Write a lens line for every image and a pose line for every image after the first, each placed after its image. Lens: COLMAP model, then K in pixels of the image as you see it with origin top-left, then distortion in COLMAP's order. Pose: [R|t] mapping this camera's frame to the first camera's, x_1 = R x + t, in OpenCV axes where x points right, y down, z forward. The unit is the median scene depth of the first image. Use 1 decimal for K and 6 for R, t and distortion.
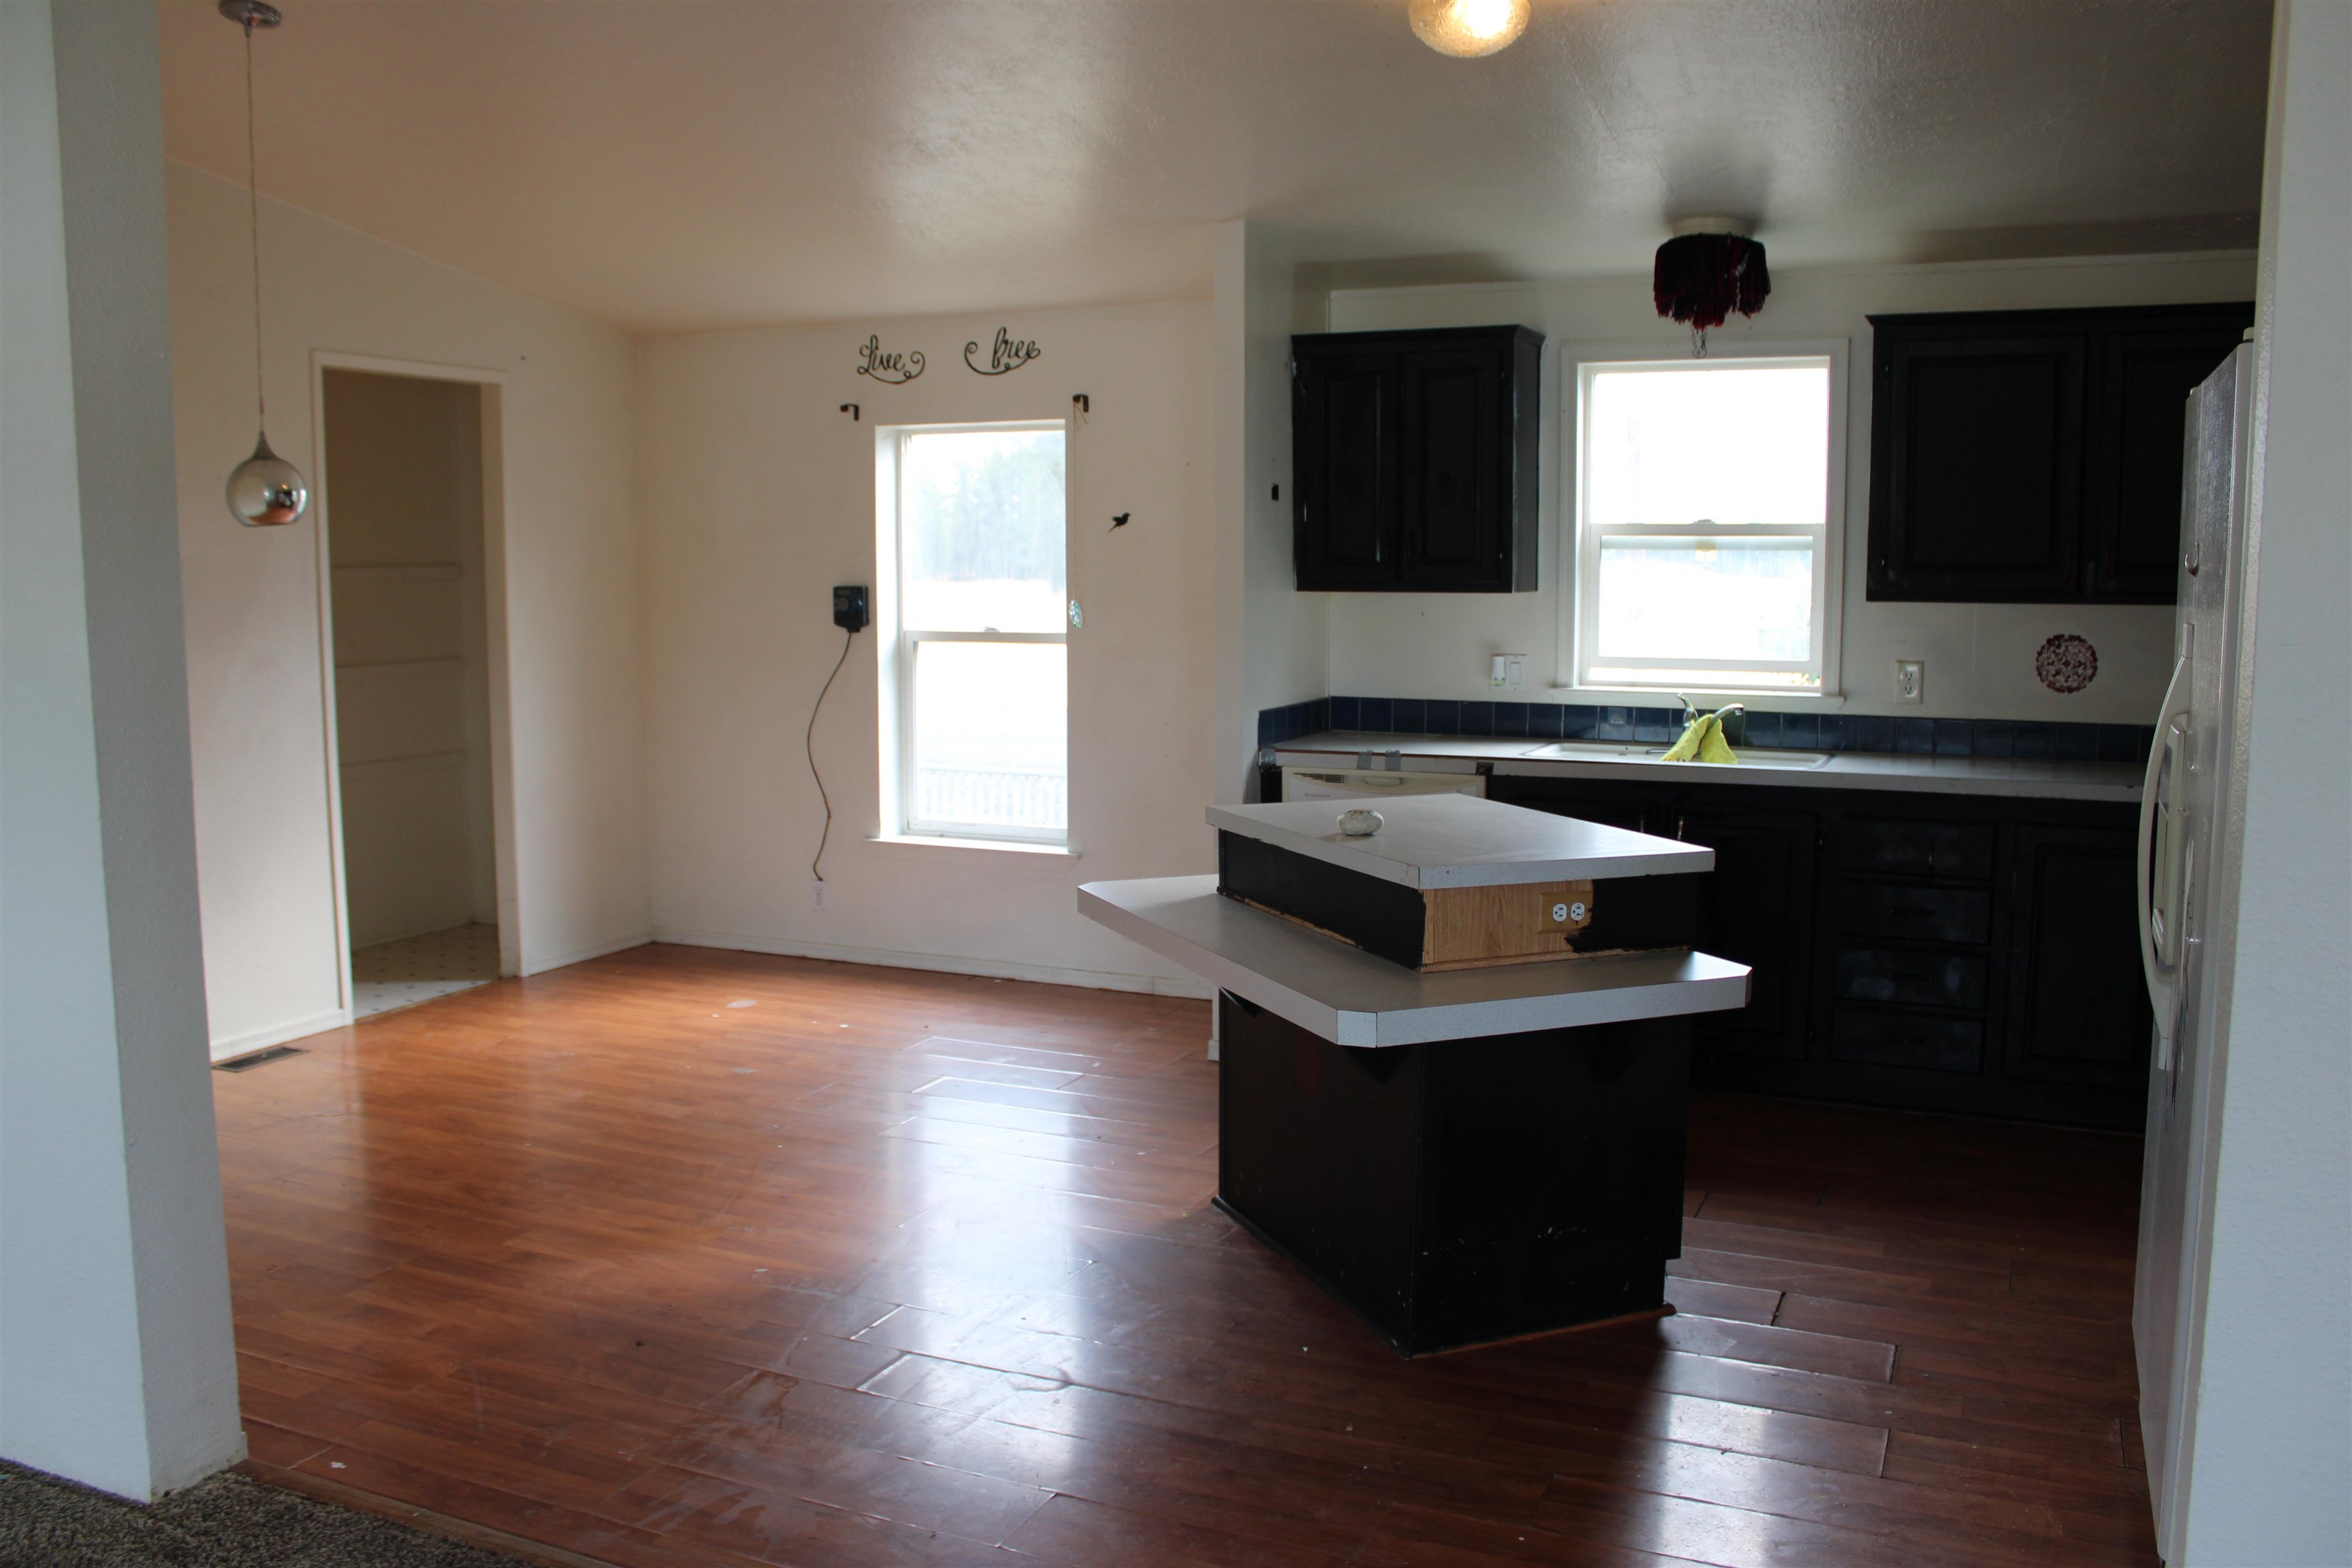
lens RADIAL K [[1940.0, 0, 1158.1], [0, 1940.0, 782.9], [0, 0, 1]] dist [-0.165367, 0.141612]
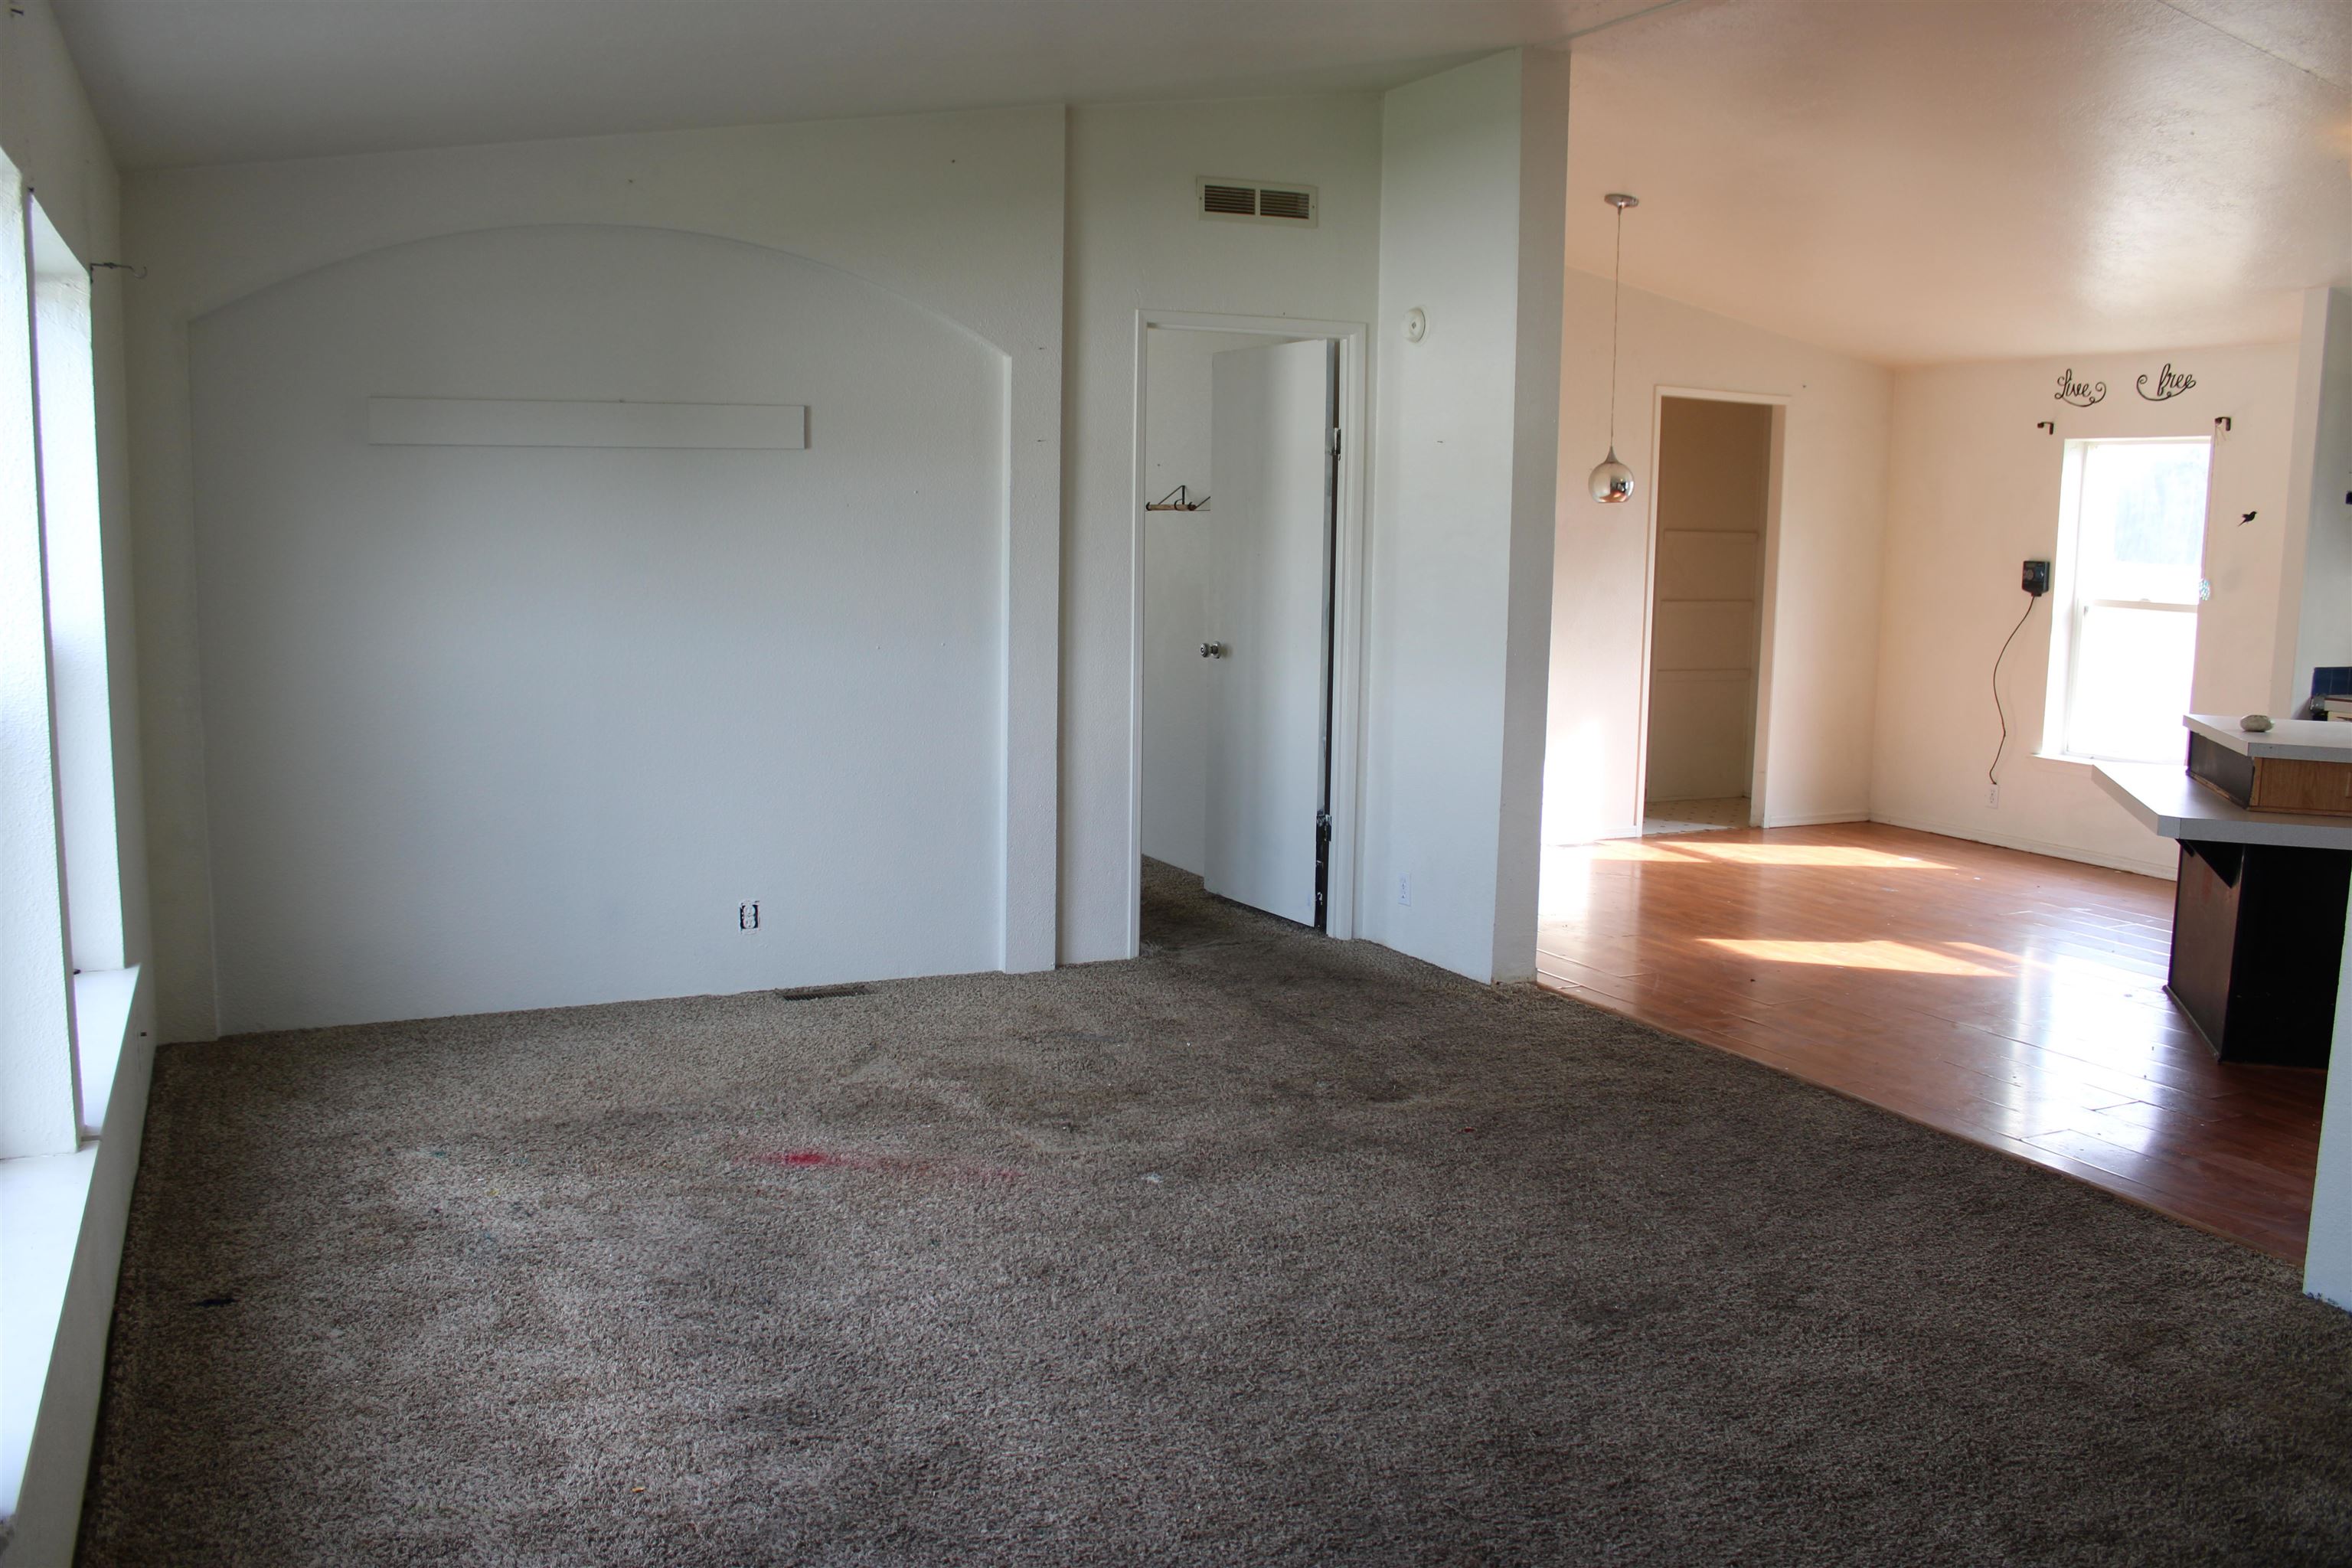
lens RADIAL K [[1940.0, 0, 1158.1], [0, 1940.0, 782.9], [0, 0, 1]] dist [-0.165367, 0.141612]
pose [[0.768985, 0.102969, -0.630920, 0.213768], [-0.094161, 0.994422, 0.047528, 0.045823], [0.632294, 0.022860, 0.774391, -0.383069]]
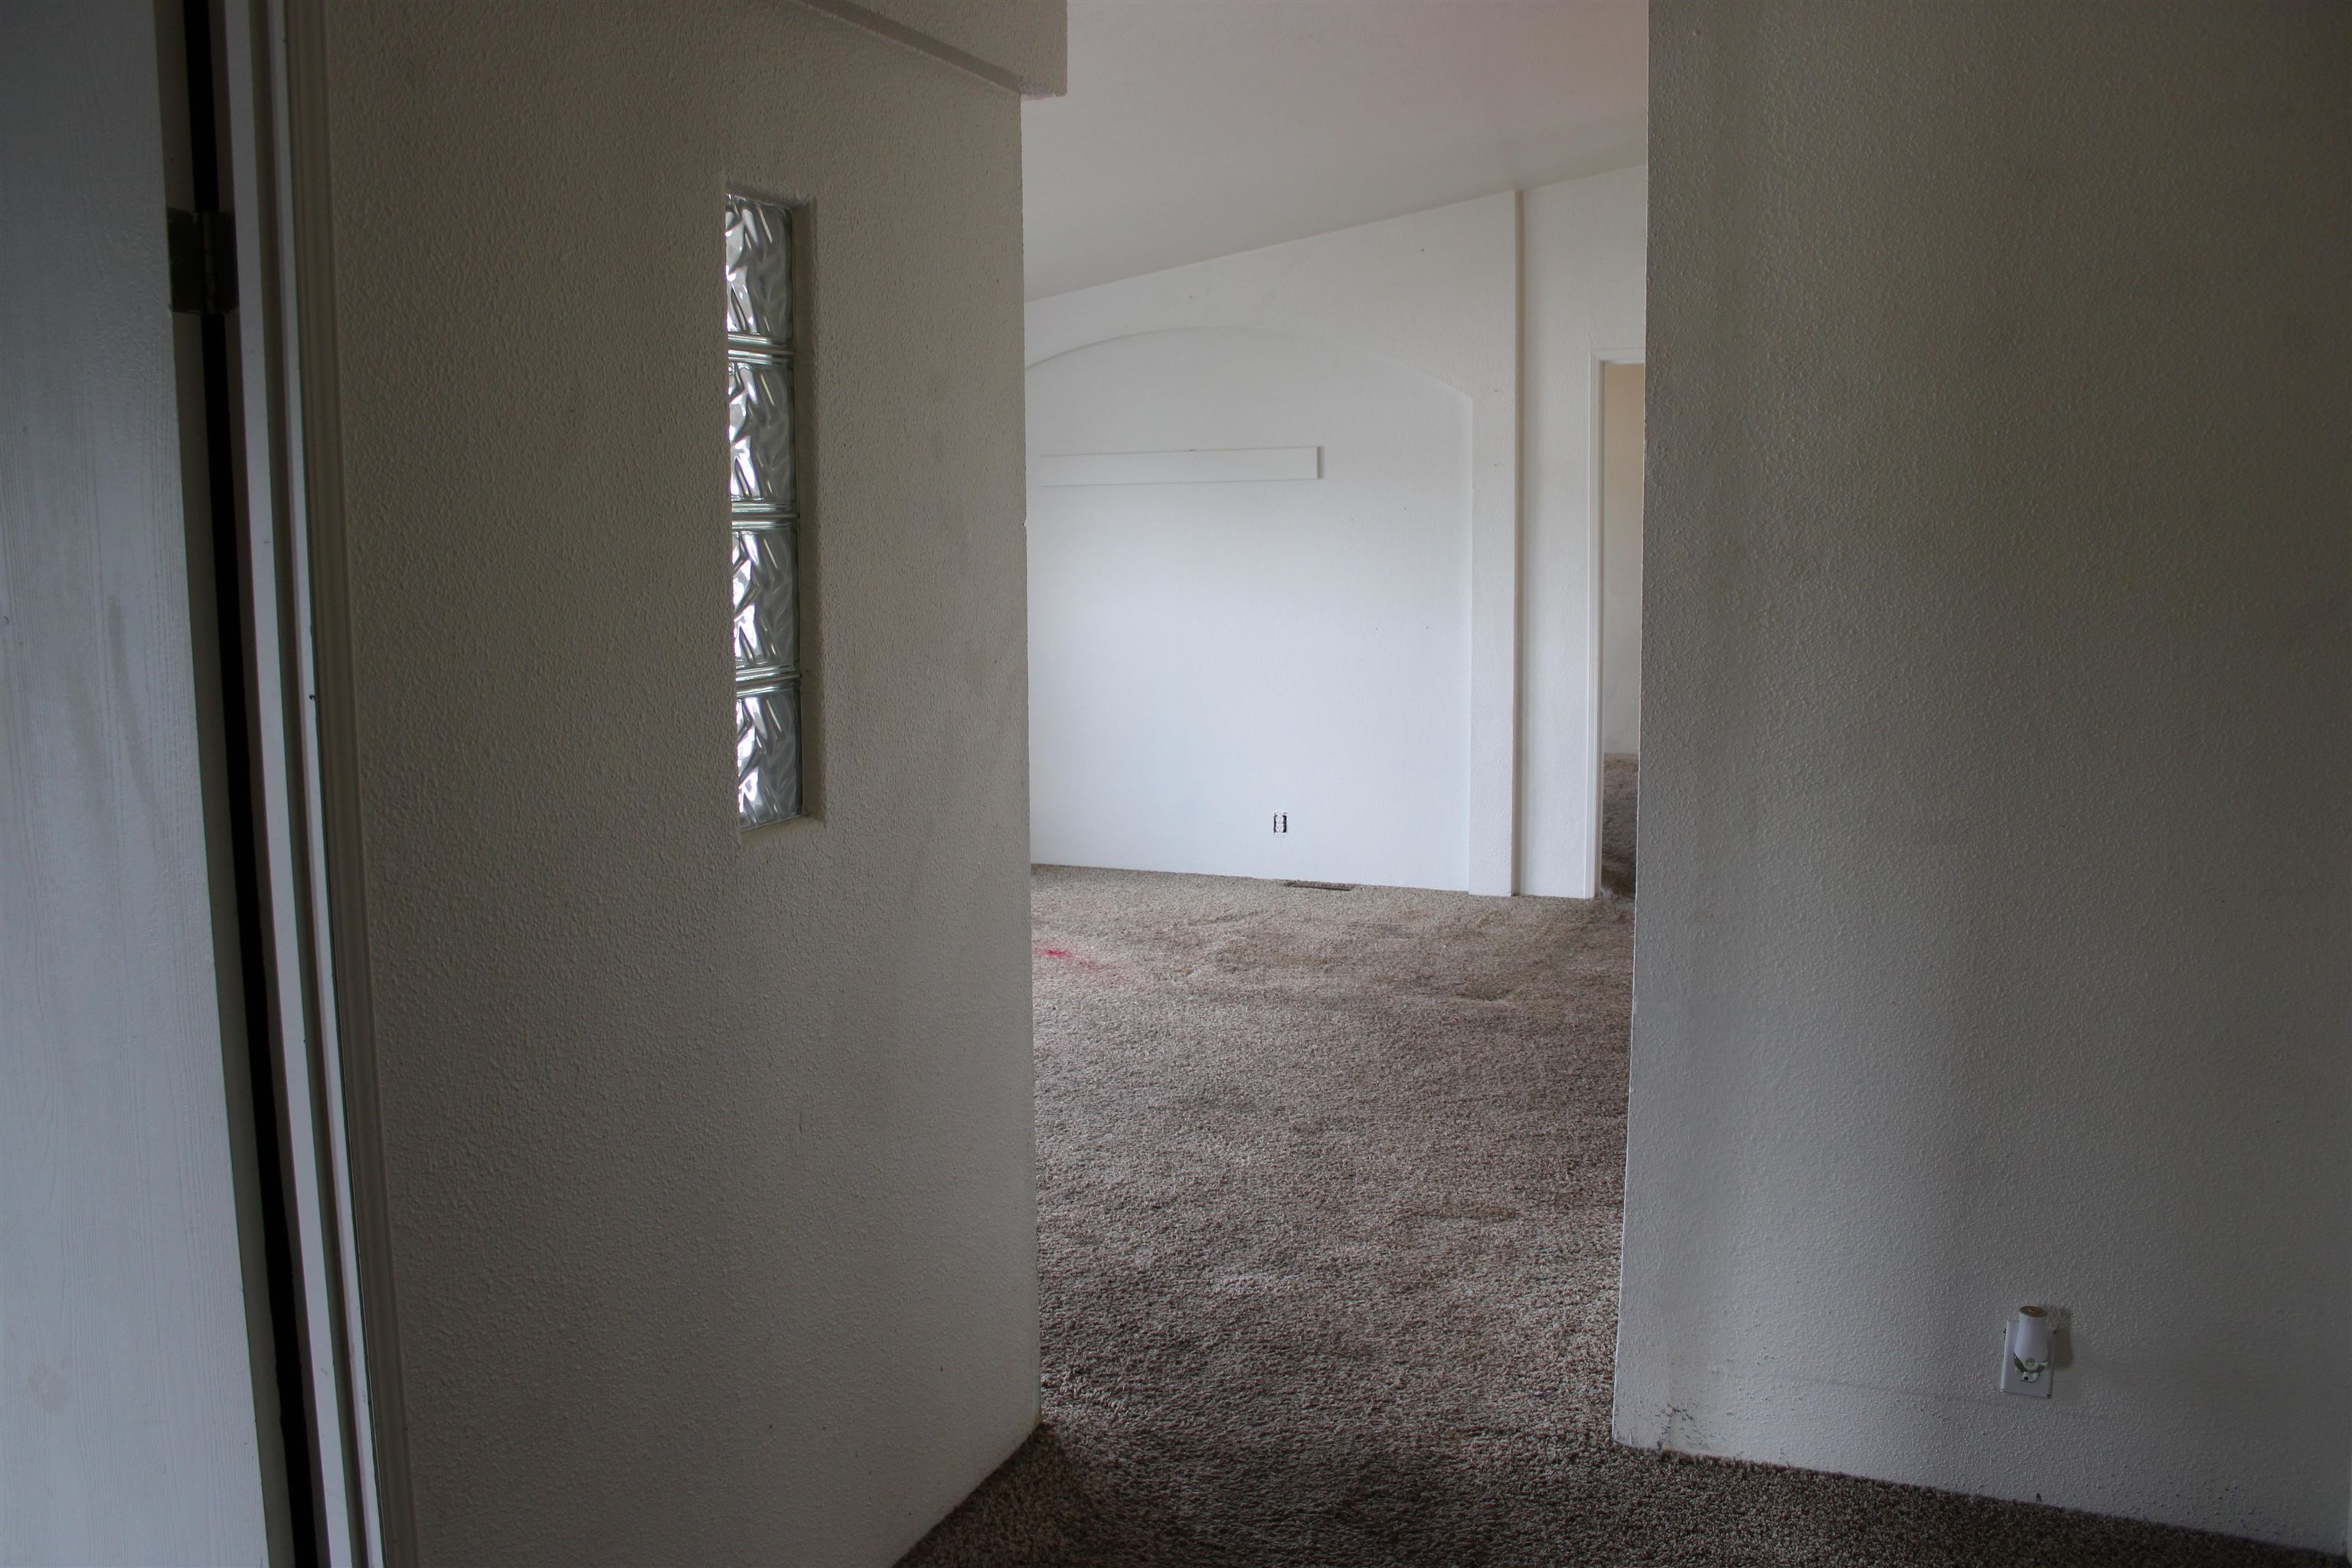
lens RADIAL K [[1940.0, 0, 1158.1], [0, 1940.0, 782.9], [0, 0, 1]] dist [-0.165367, 0.141612]
pose [[0.020515, 0.134592, -0.990689, 0.713653], [-0.105691, 0.985637, 0.131717, -0.009964], [0.994187, 0.102005, 0.034446, 0.066552]]
